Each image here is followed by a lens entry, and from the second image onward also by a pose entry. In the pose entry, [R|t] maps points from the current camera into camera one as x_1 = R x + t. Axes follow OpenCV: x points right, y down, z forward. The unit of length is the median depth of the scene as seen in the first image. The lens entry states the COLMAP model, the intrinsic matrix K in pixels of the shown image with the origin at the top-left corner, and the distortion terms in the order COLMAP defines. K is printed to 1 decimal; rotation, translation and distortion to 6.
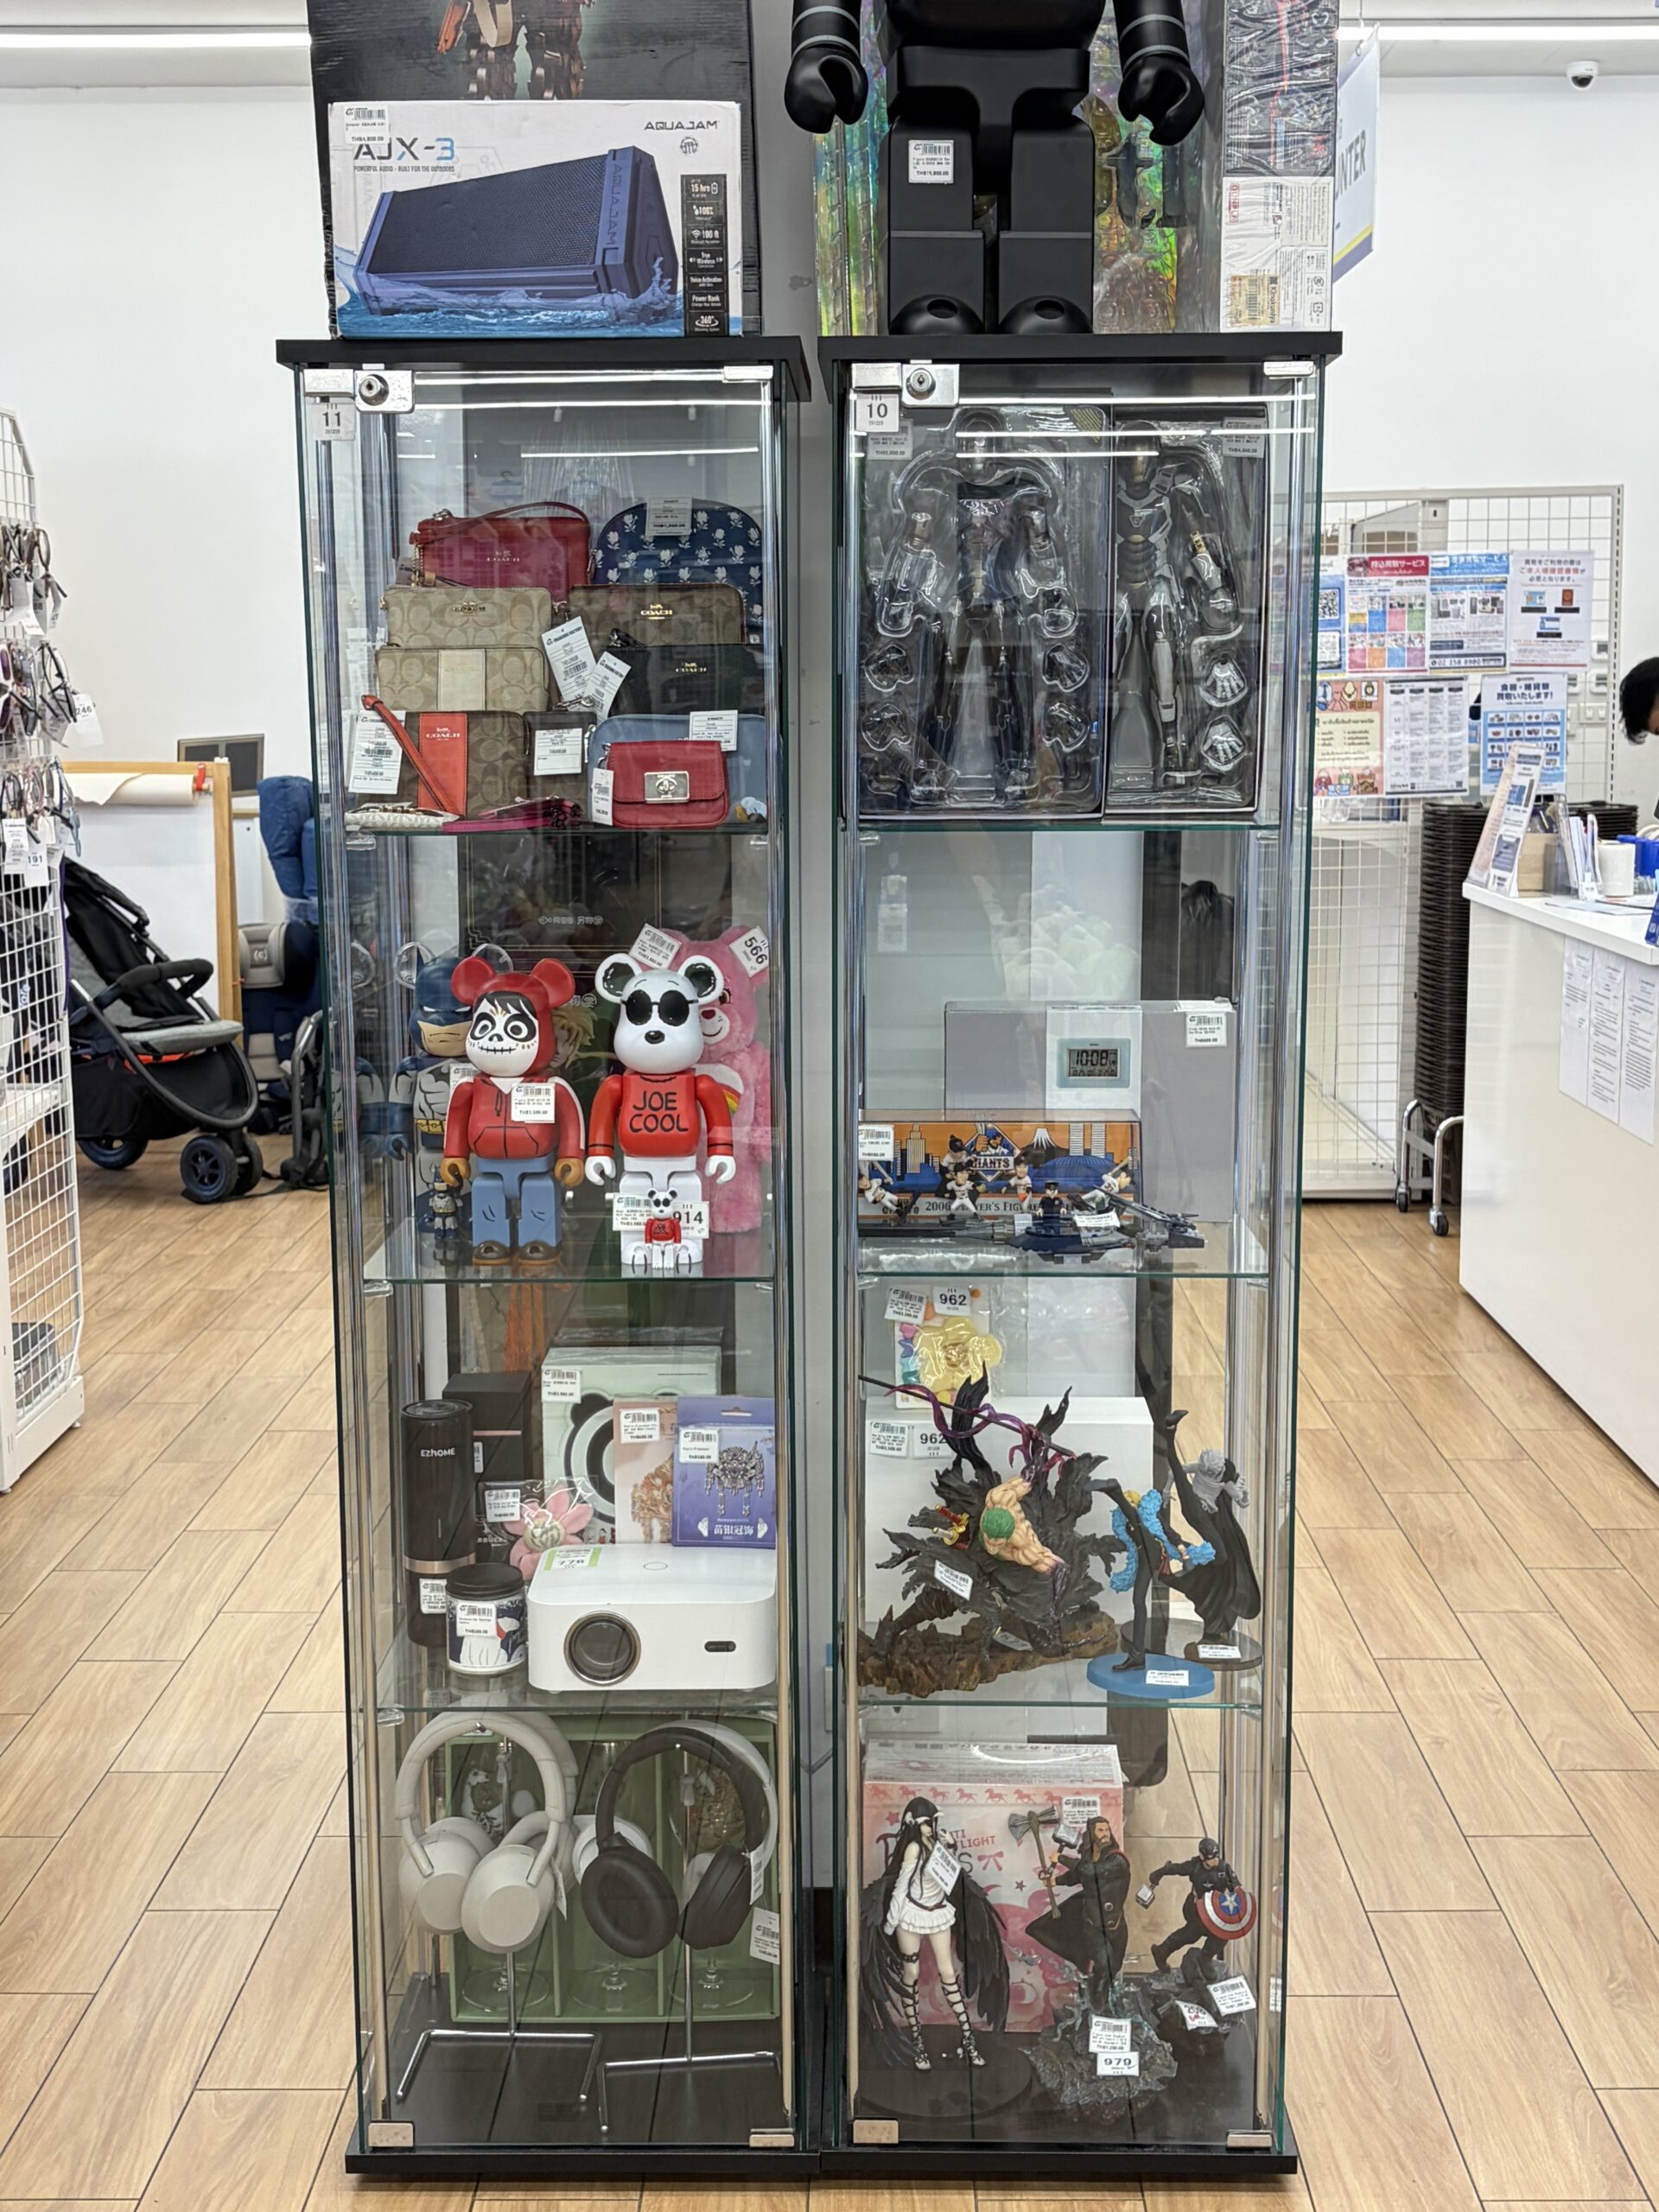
lens RADIAL K [[2731.3, 0, 829.5], [0, 2731.3, 1106.0], [0, 0, 1]] dist [0.095394, -0.010735]
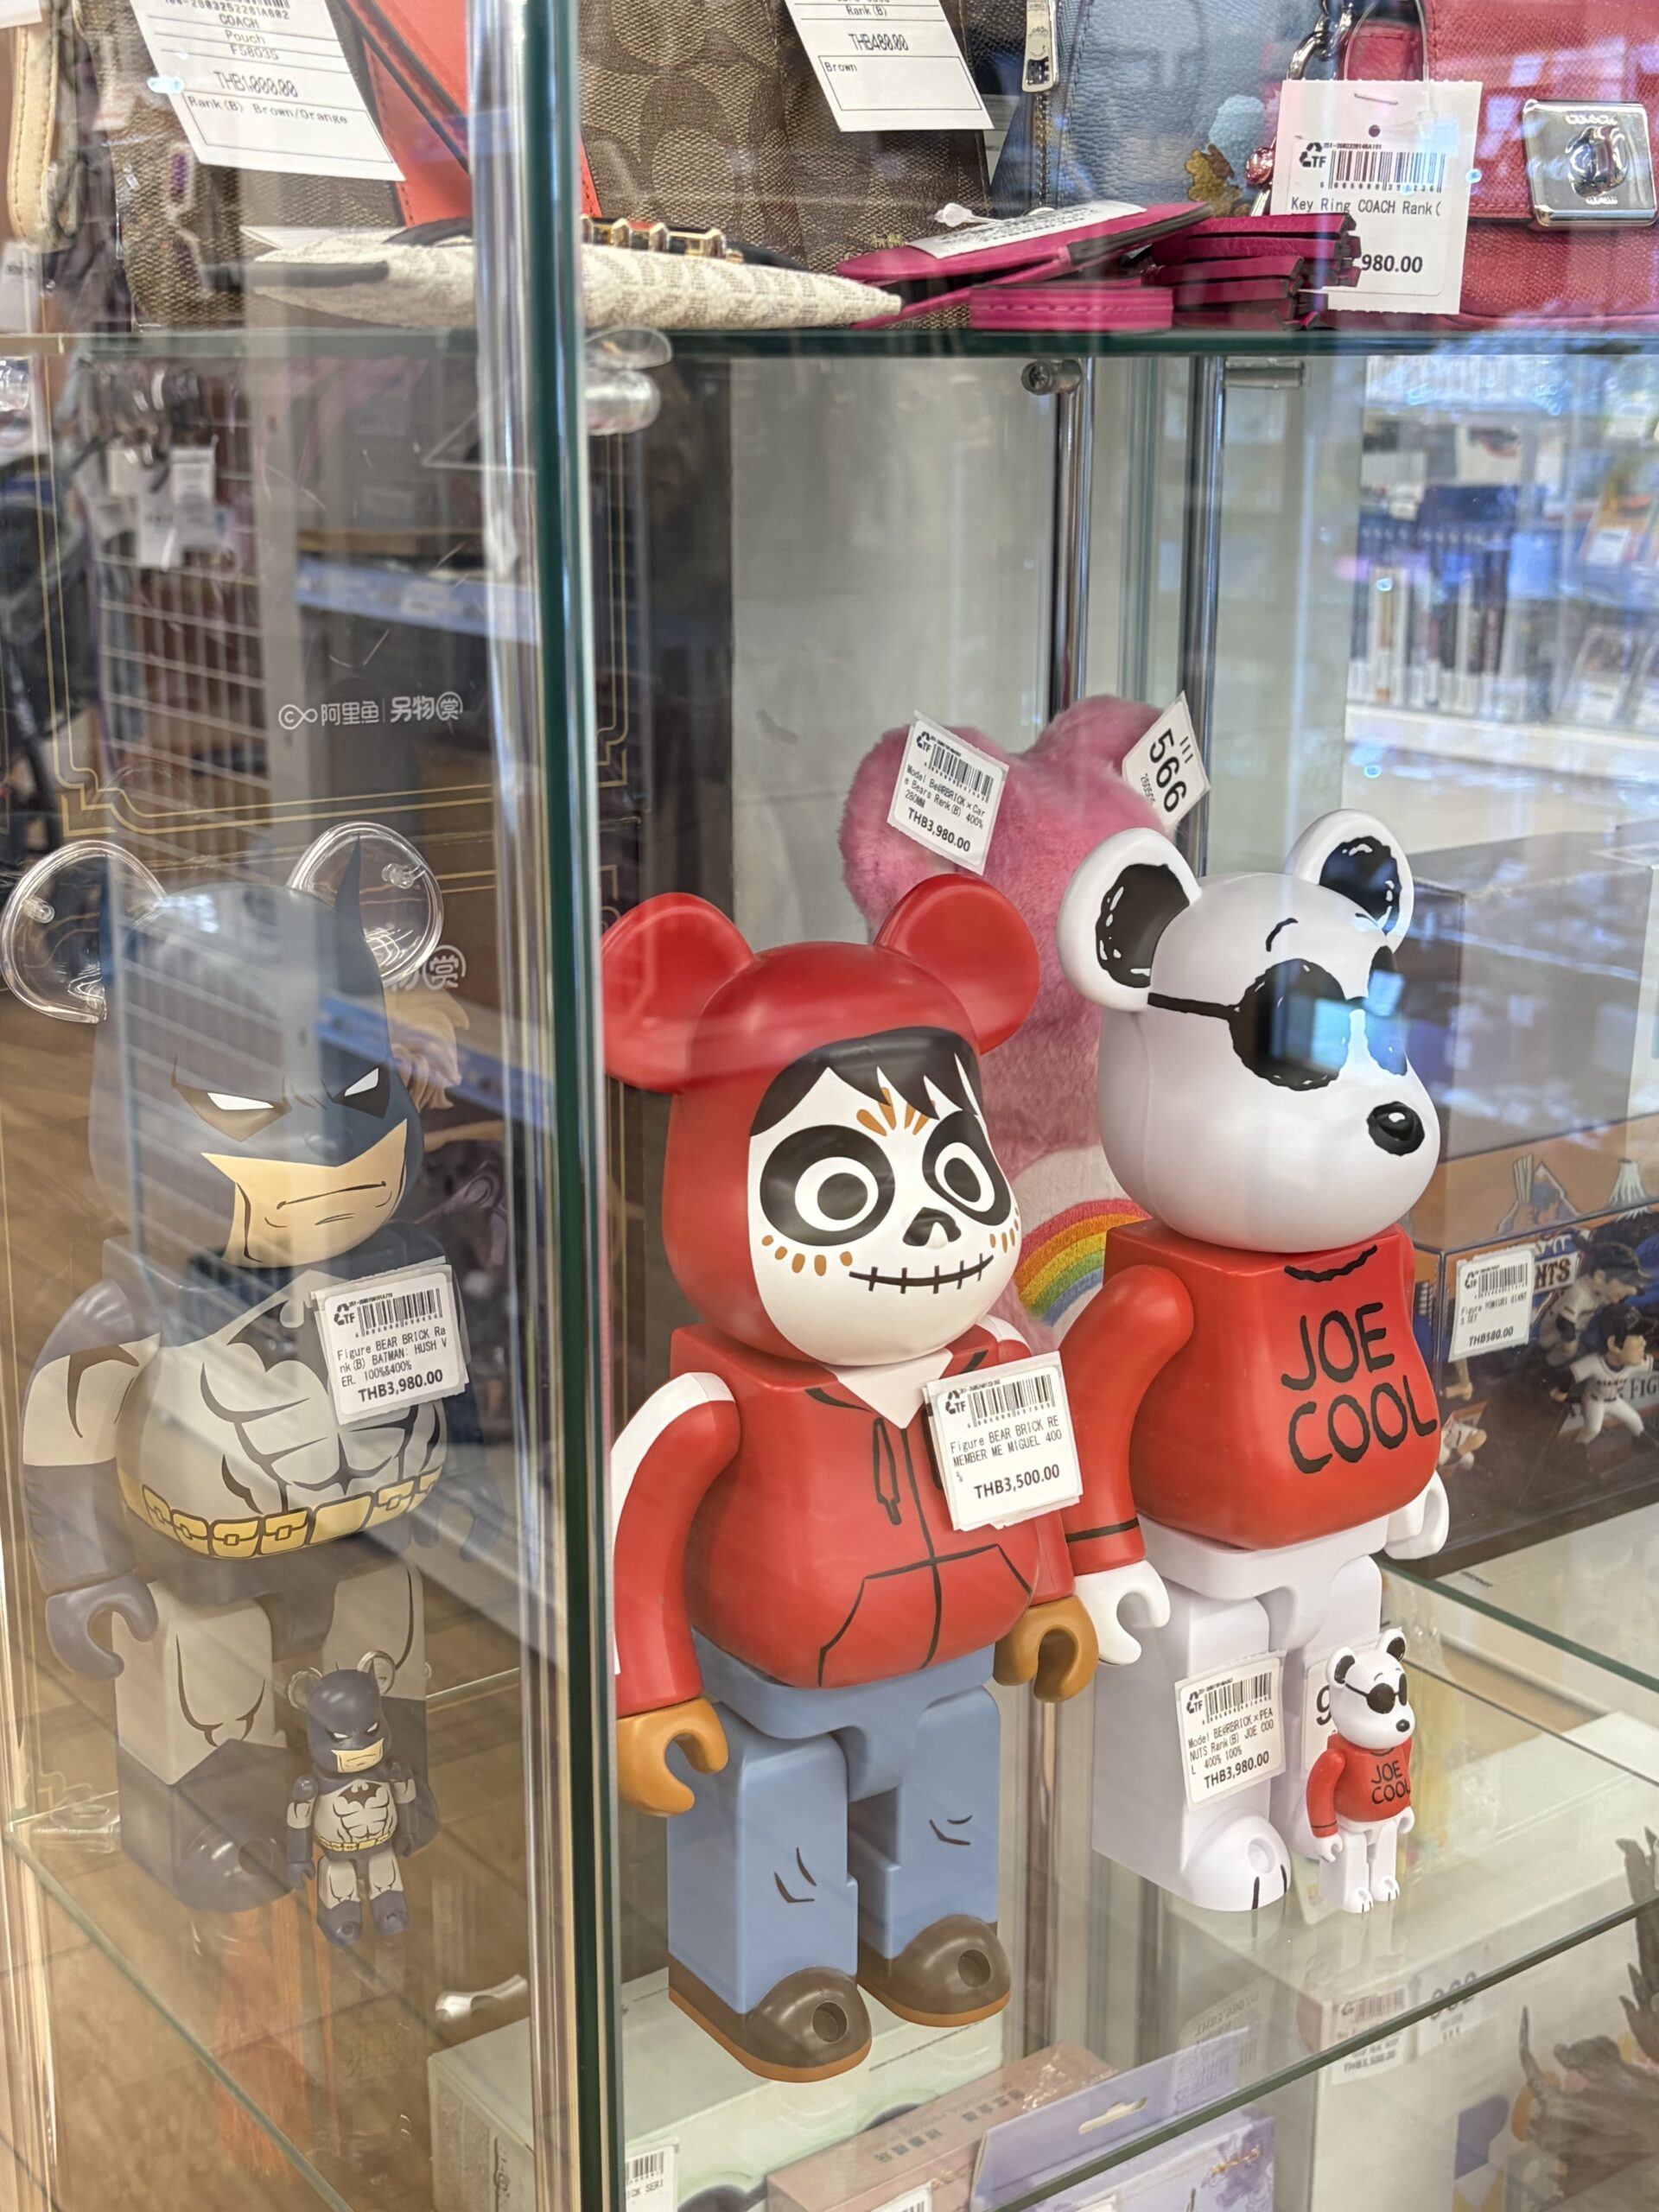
lens RADIAL K [[2879.8, 0, 830.1], [0, 2879.8, 1107.5], [0, 0, 1]] dist [0.099194, -0.007101]
pose [[0.791040, -0.143668, 0.594656, -0.275877], [0.080162, 0.987995, 0.132062, -0.069062], [-0.606490, -0.056797, 0.793060, 0.789133]]
